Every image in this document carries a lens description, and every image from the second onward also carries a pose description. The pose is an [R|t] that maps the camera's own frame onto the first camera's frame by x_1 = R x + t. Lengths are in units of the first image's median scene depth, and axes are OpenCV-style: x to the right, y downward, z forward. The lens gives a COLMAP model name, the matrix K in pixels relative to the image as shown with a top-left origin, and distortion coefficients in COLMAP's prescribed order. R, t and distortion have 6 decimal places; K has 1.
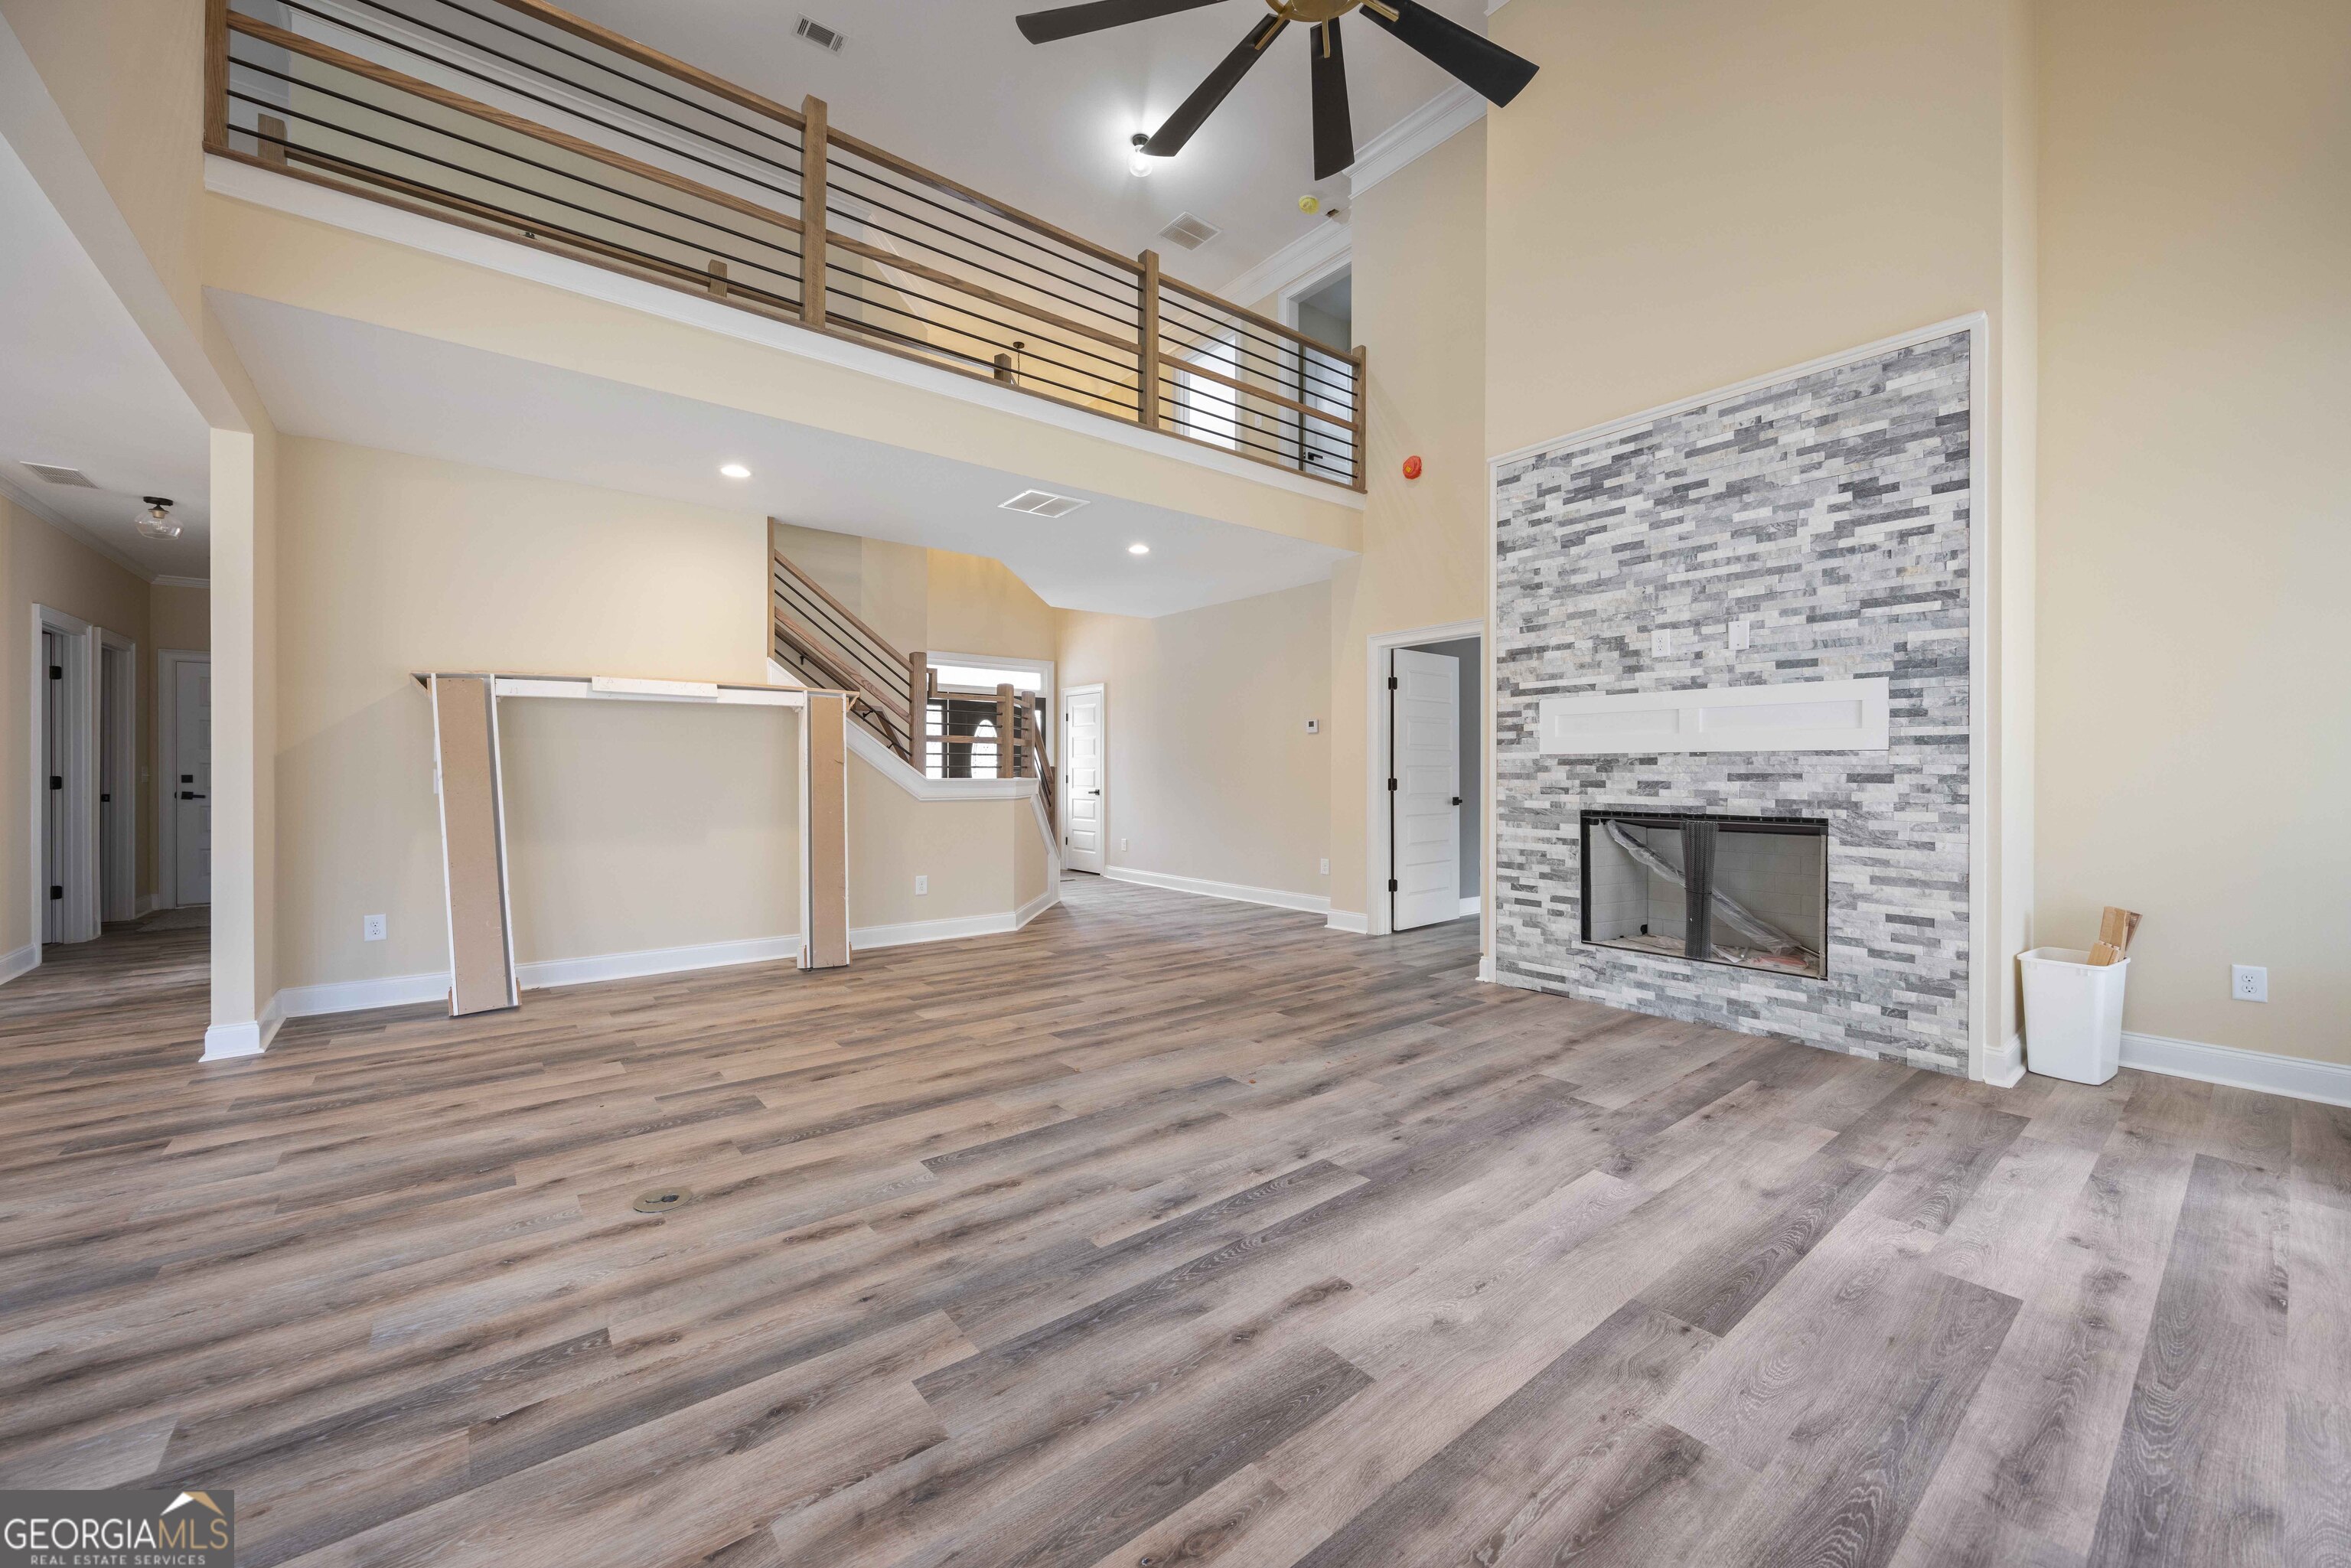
lens RADIAL K [[897.1, 0, 1178.1], [0, 897.1, 769.4], [0, 0, 1]] dist [-0.005371, -0.000096]
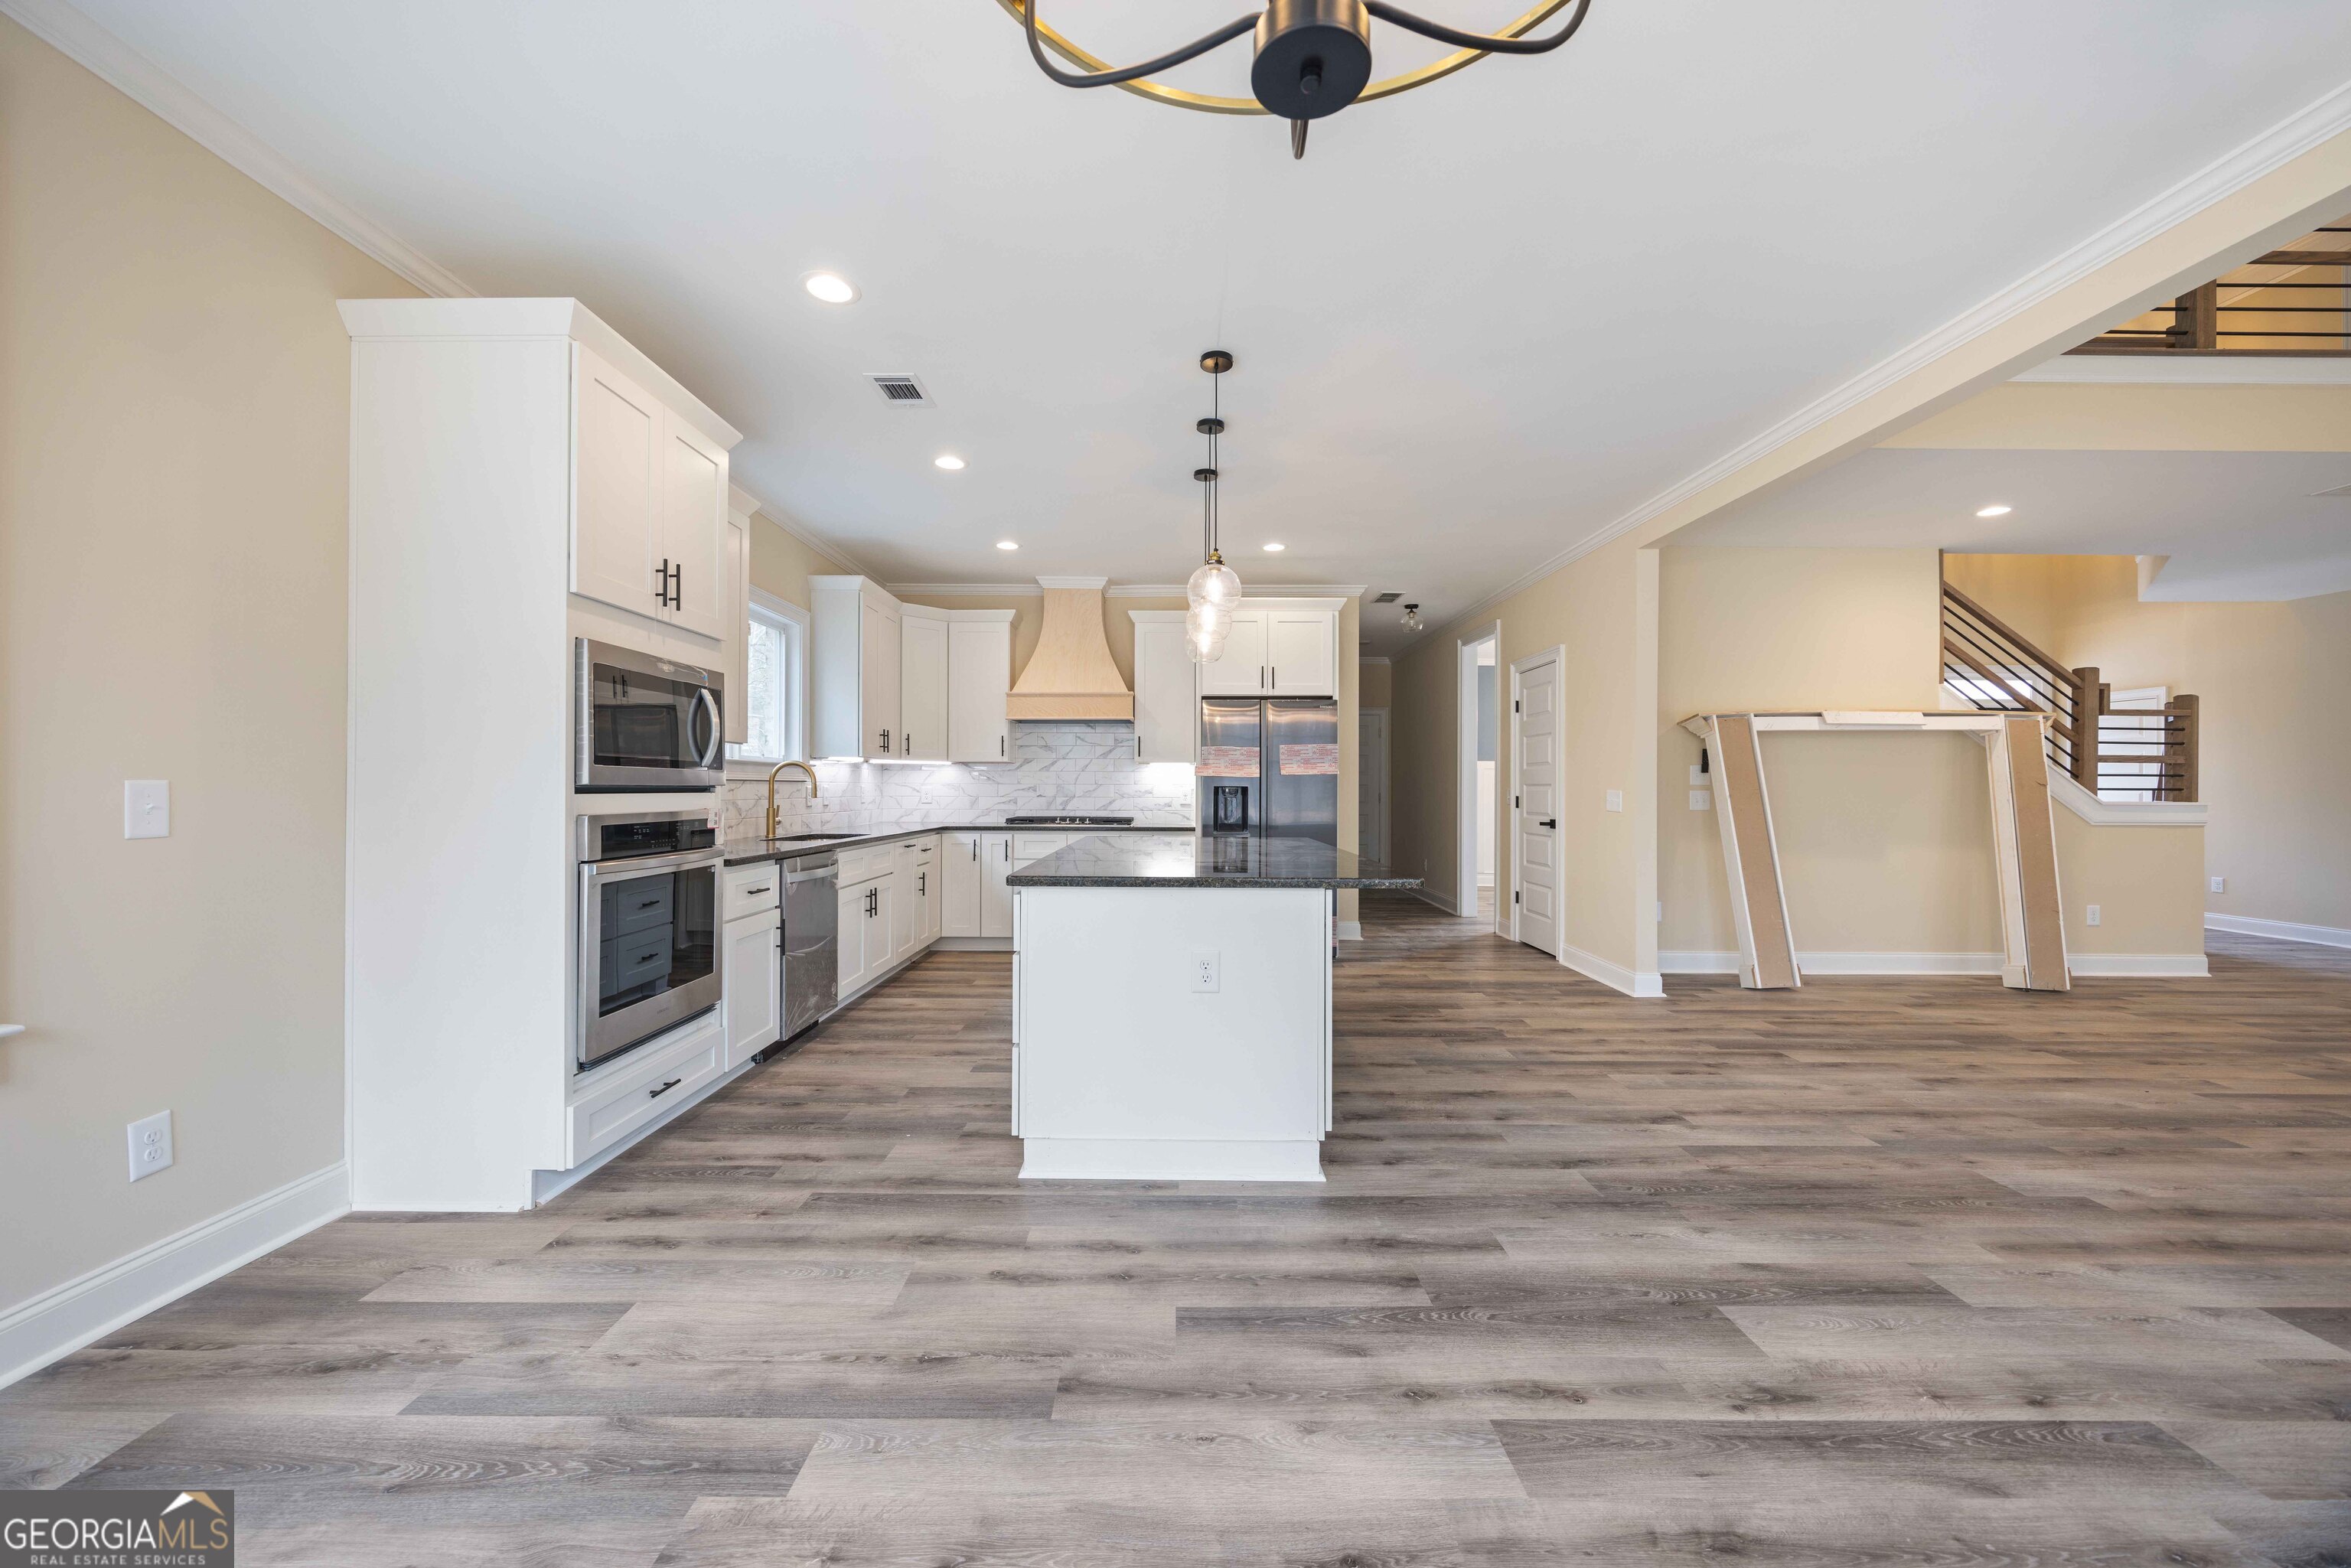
lens RADIAL K [[889.3, 0, 1173.9], [0, 889.3, 789.4], [0, 0, 1]] dist [-0.003066, -0.000228]
pose [[0.785401, 0.001832, -0.618985, -0.752199], [-0.001827, 0.999998, 0.000642, -0.002267], [0.618985, 0.000627, 0.785403, -0.528778]]
